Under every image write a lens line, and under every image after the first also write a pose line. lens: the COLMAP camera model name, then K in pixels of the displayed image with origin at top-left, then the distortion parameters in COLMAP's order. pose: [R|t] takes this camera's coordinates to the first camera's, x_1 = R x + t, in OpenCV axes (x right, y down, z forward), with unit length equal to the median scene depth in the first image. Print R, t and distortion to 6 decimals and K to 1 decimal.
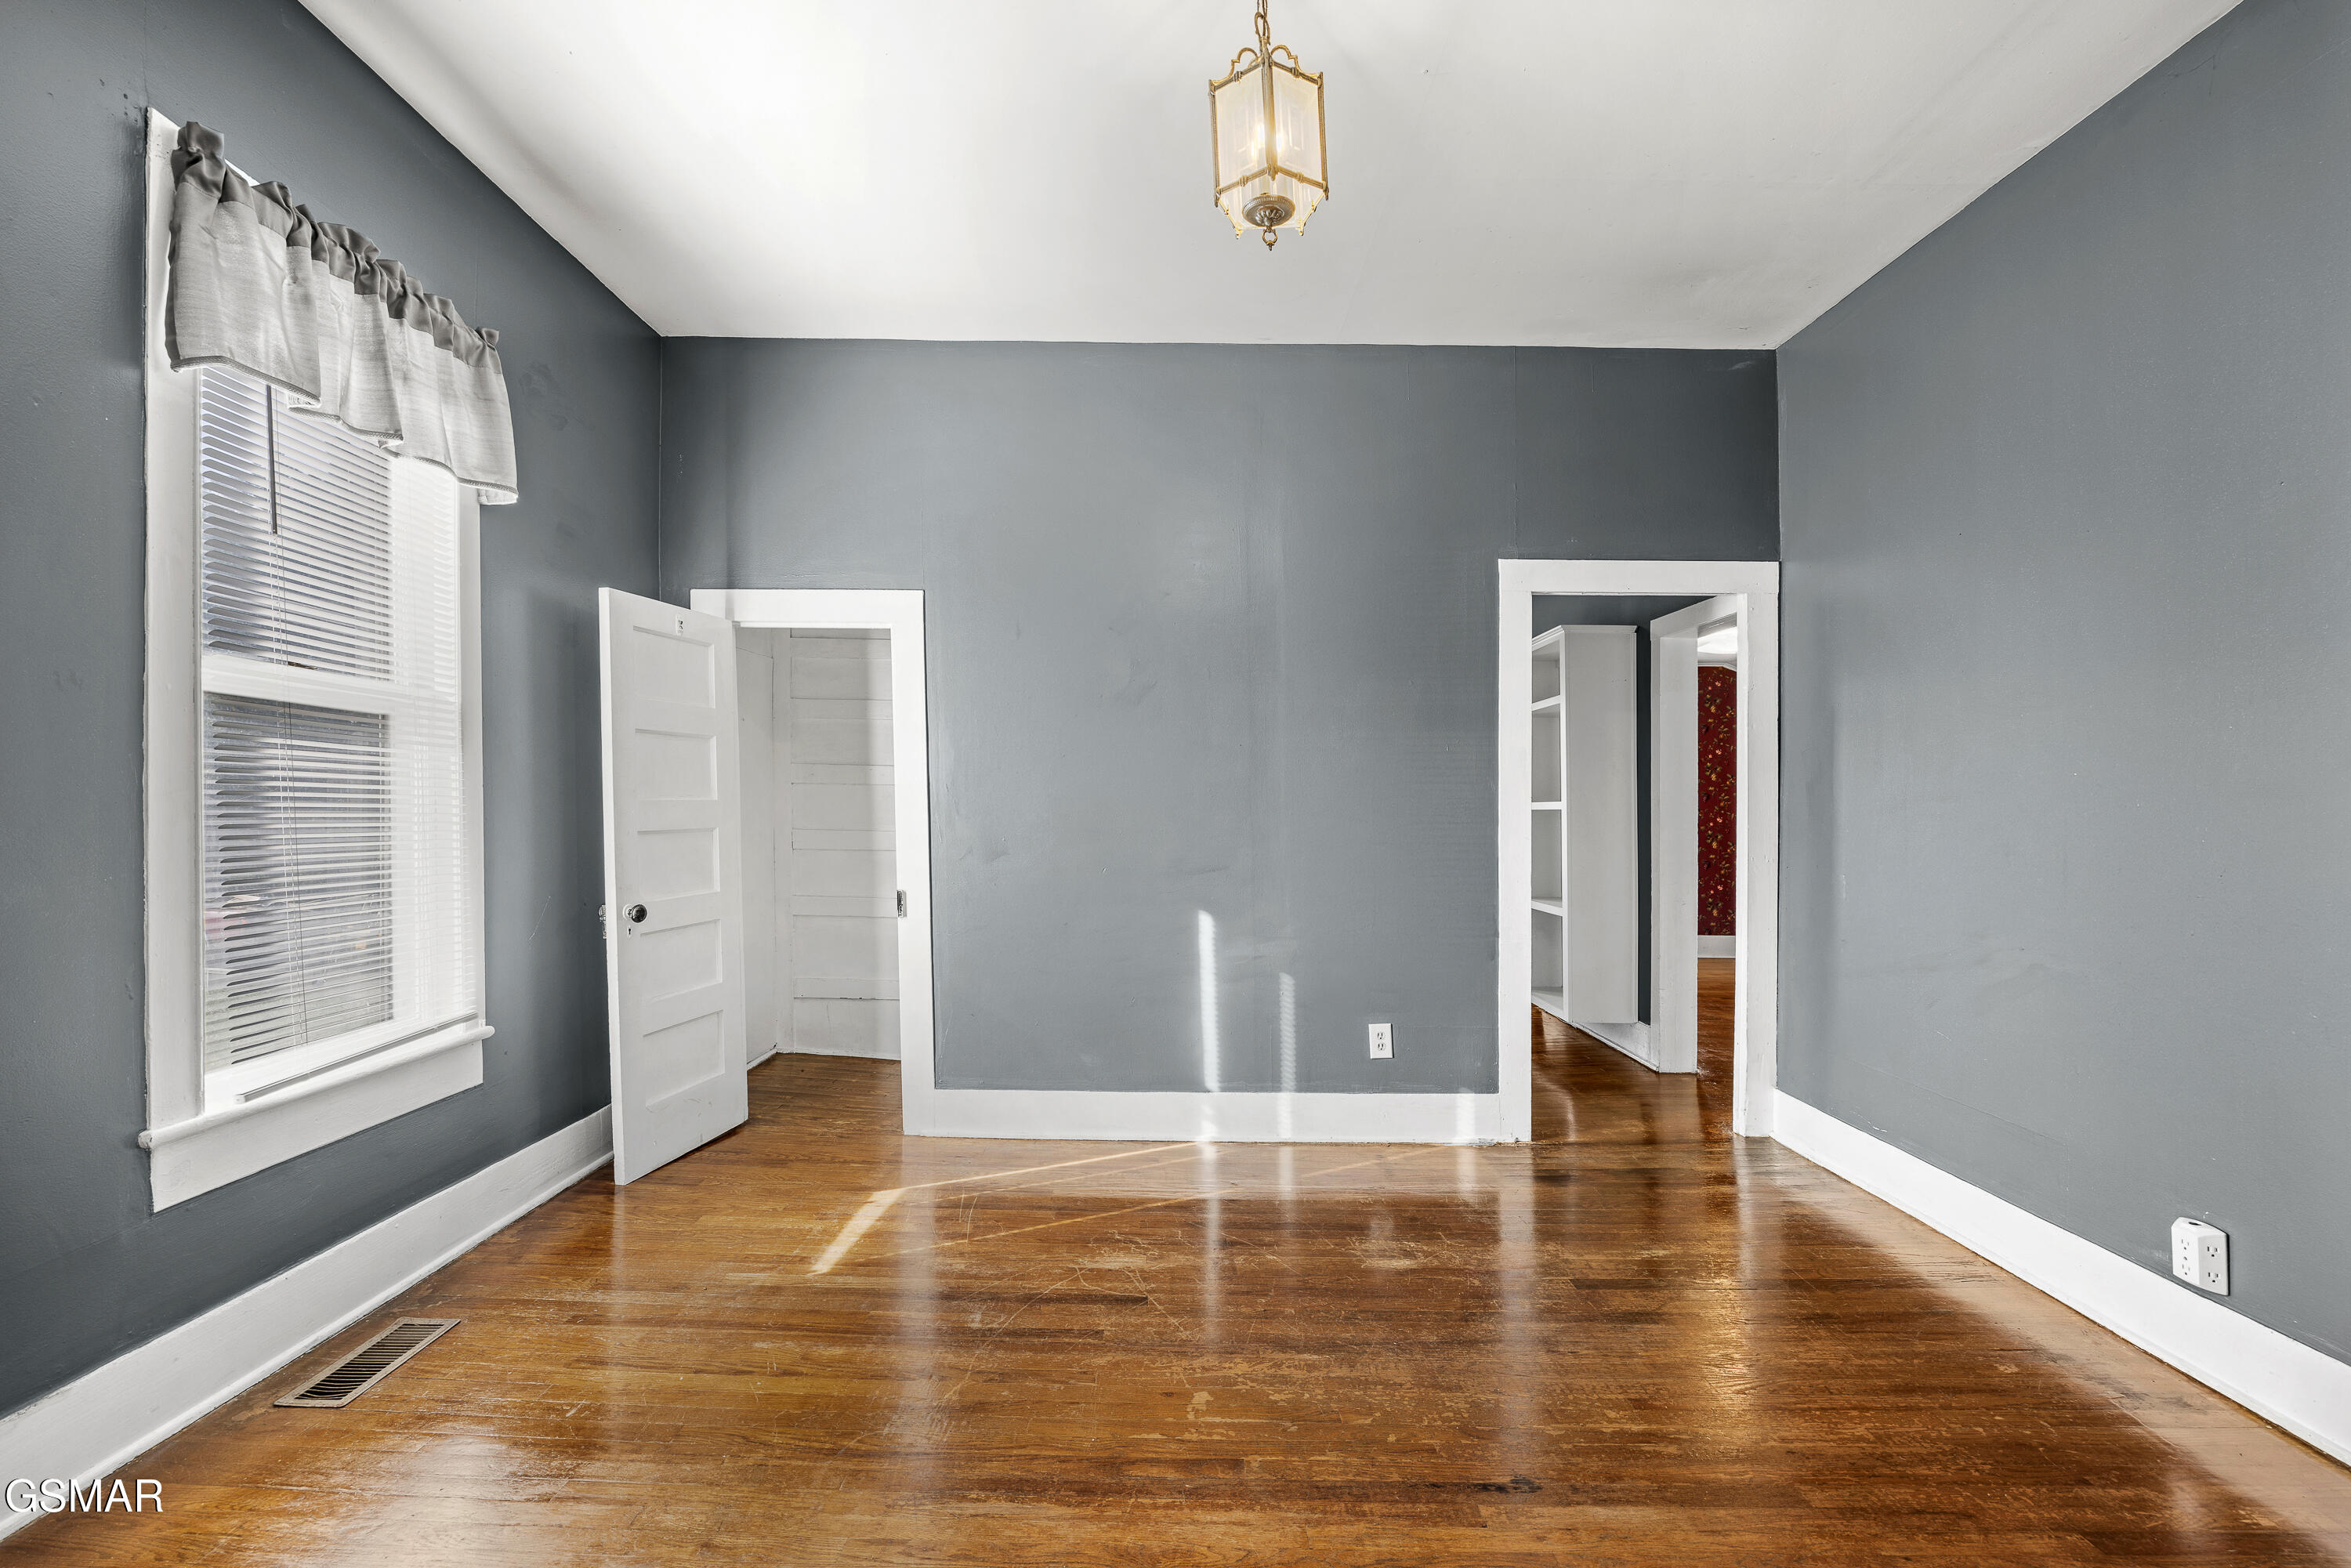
lens RADIAL K [[1031.4, 0, 1156.7], [0, 1031.4, 783.2], [0, 0, 1]] dist [-0.015012, 0.000702]
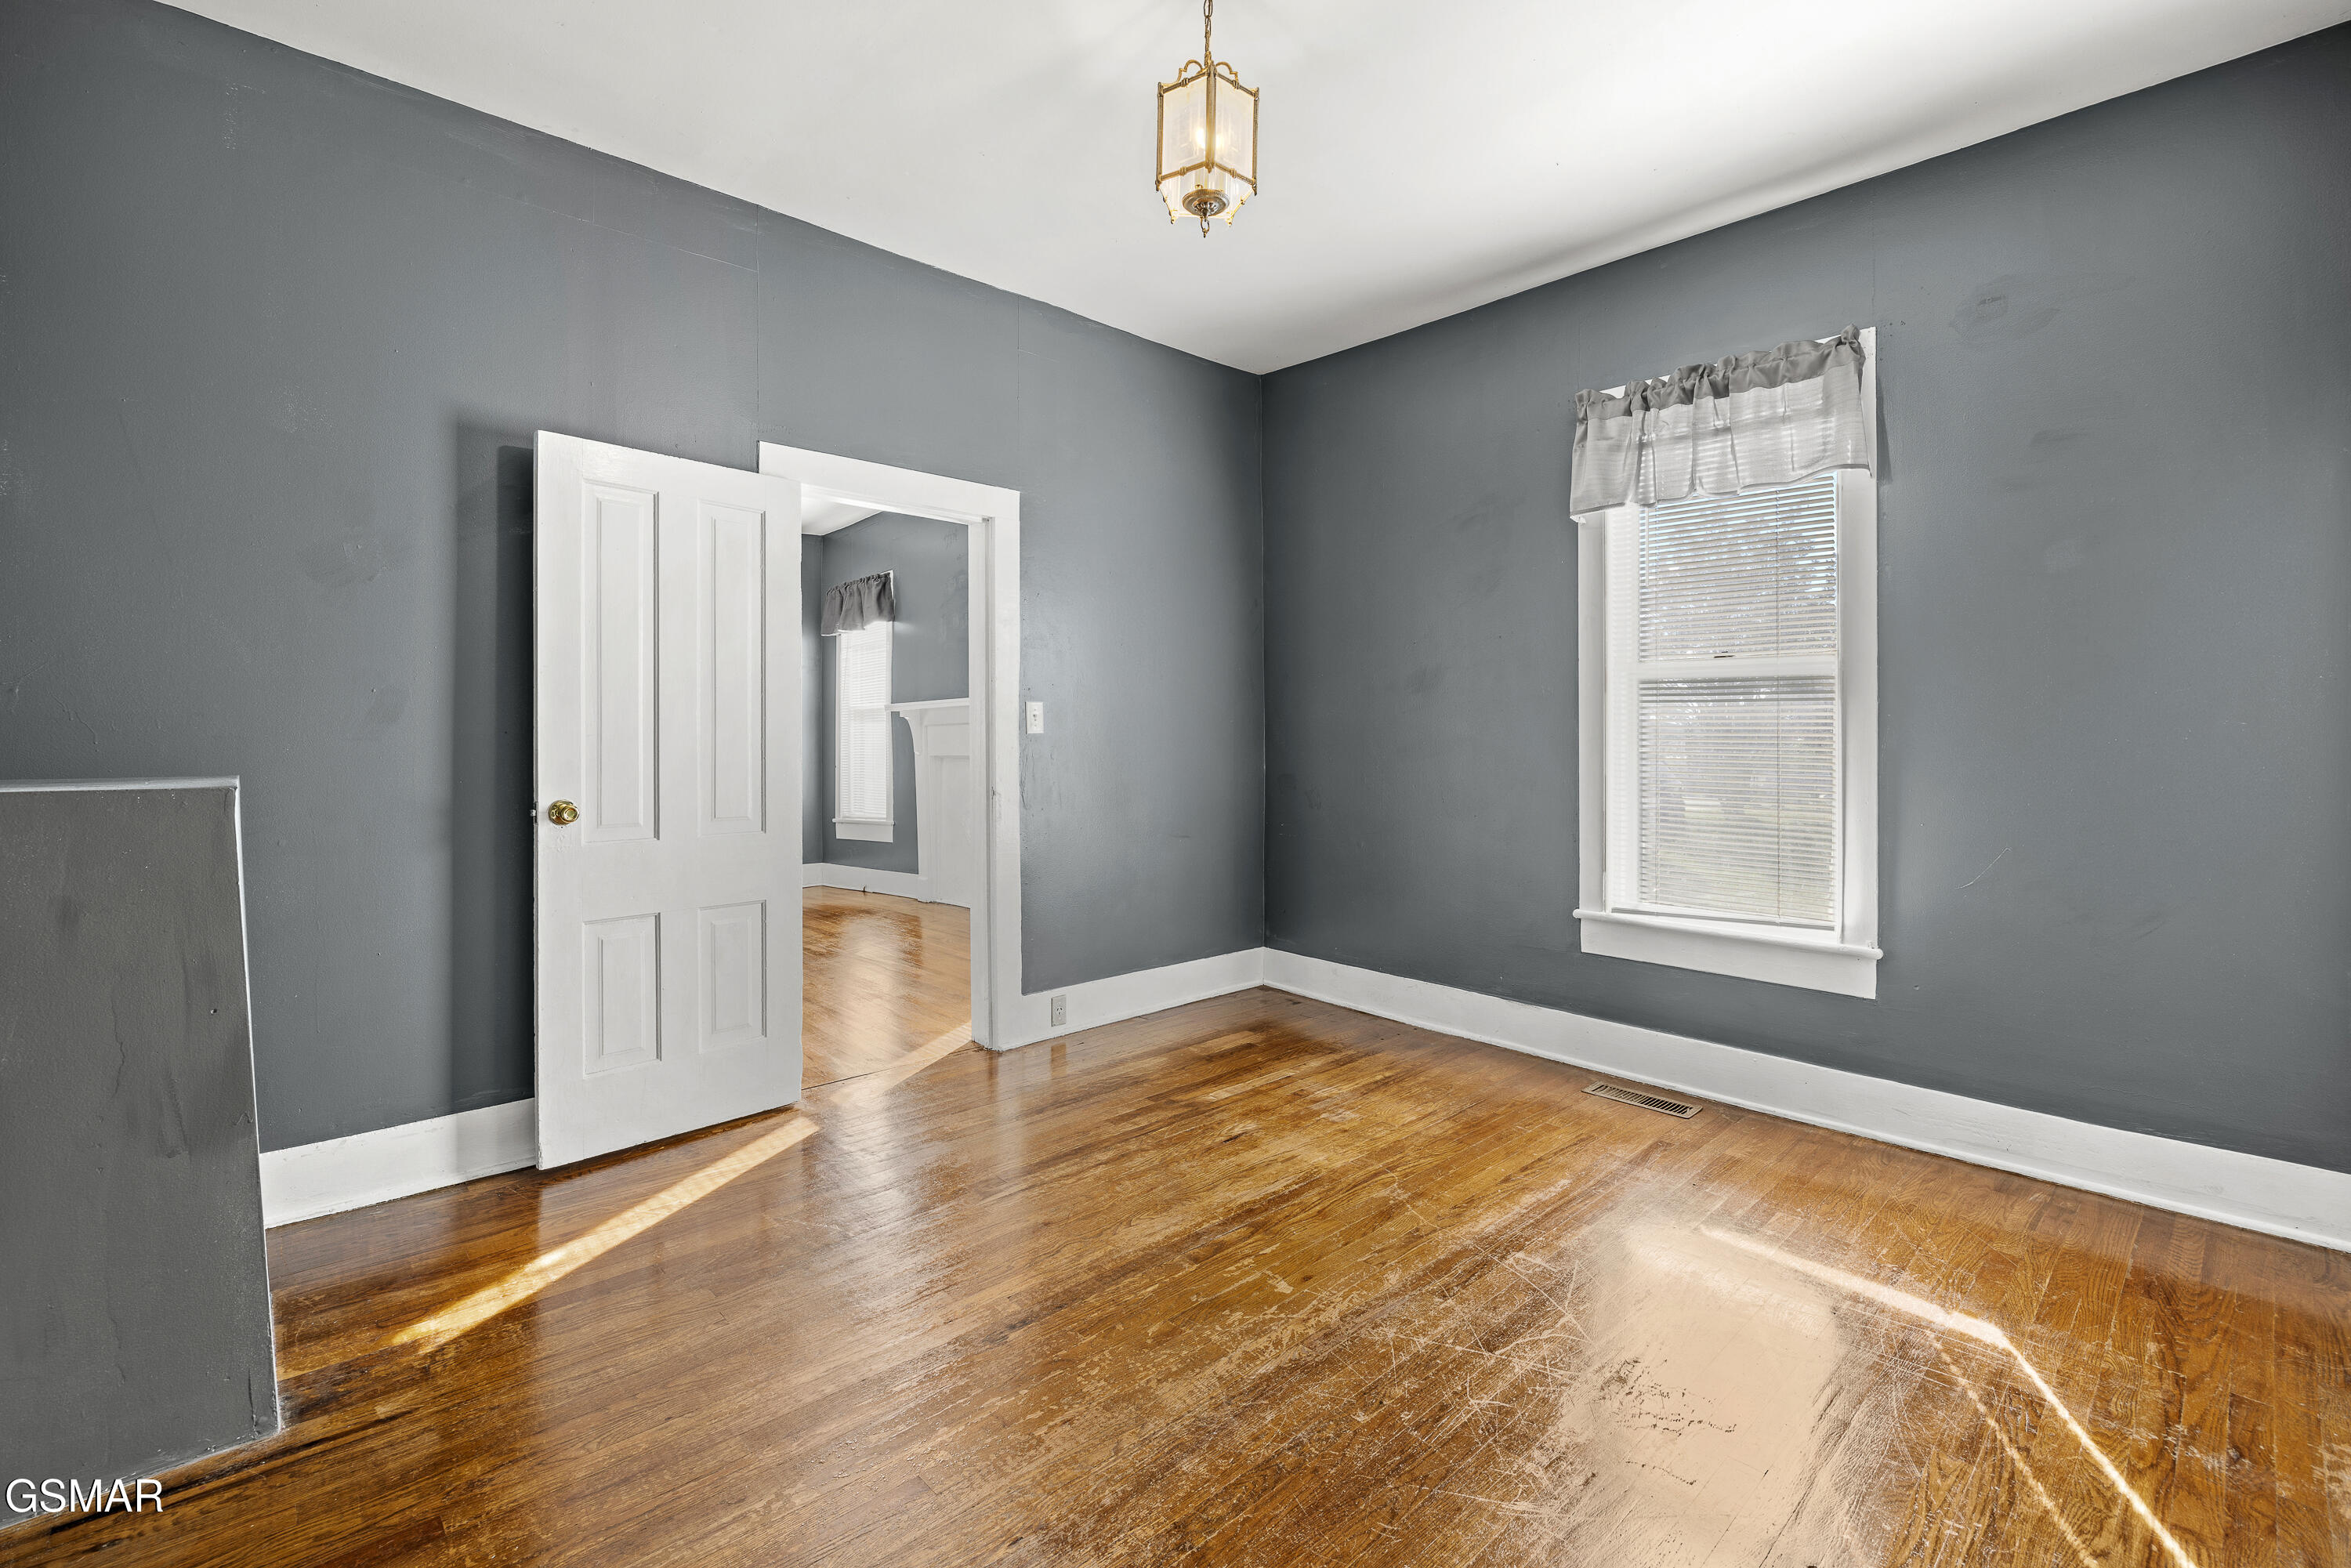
lens RADIAL K [[1031.4, 0, 1169.0], [0, 1031.4, 758.1], [0, 0, 1]] dist [-0.015012, 0.000702]
pose [[-0.728590, -0.005892, -0.684925, 0.488852], [0.002611, 0.999932, -0.011378, 0.032986], [0.684945, -0.010078, -0.728525, 0.960409]]
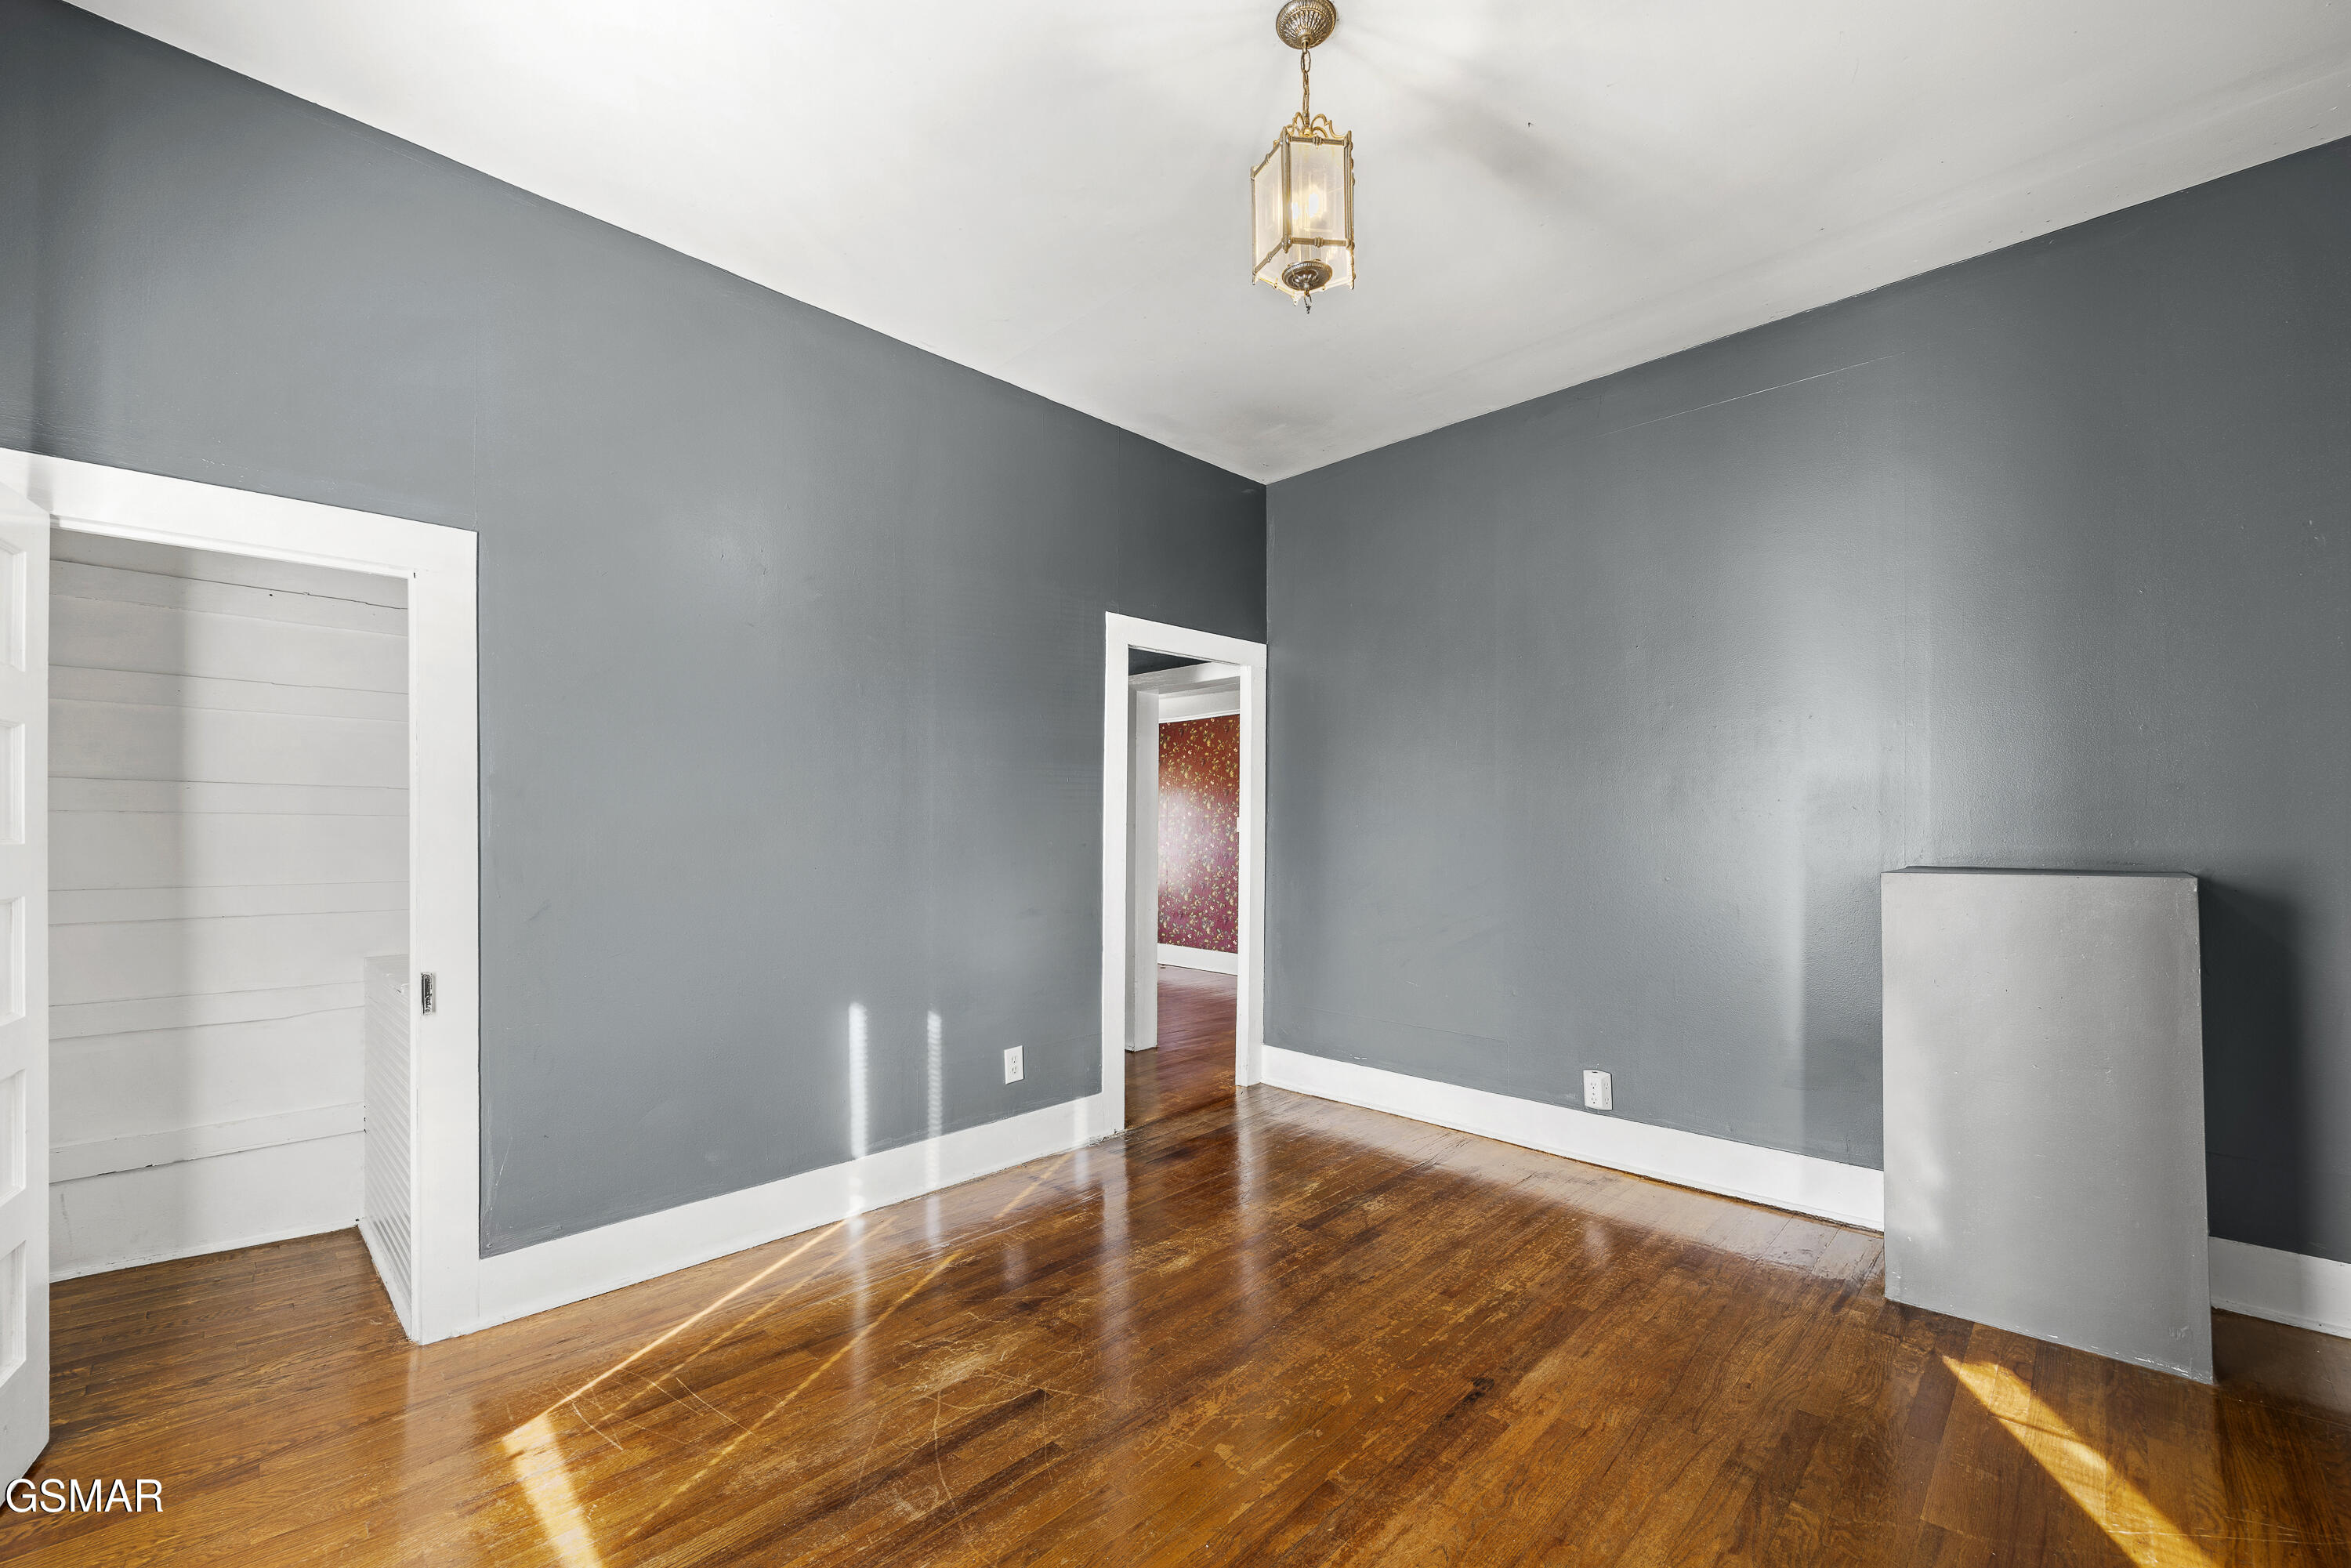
lens RADIAL K [[960.2, 0, 1184.9], [0, 960.2, 785.4], [0, 0, 1]] dist [-0.003757, 0.000794]
pose [[0.691009, 0.019051, 0.722595, -0.364745], [-0.002405, 0.999708, -0.024057, -0.003836], [-0.722842, 0.014886, 0.690853, 0.221181]]
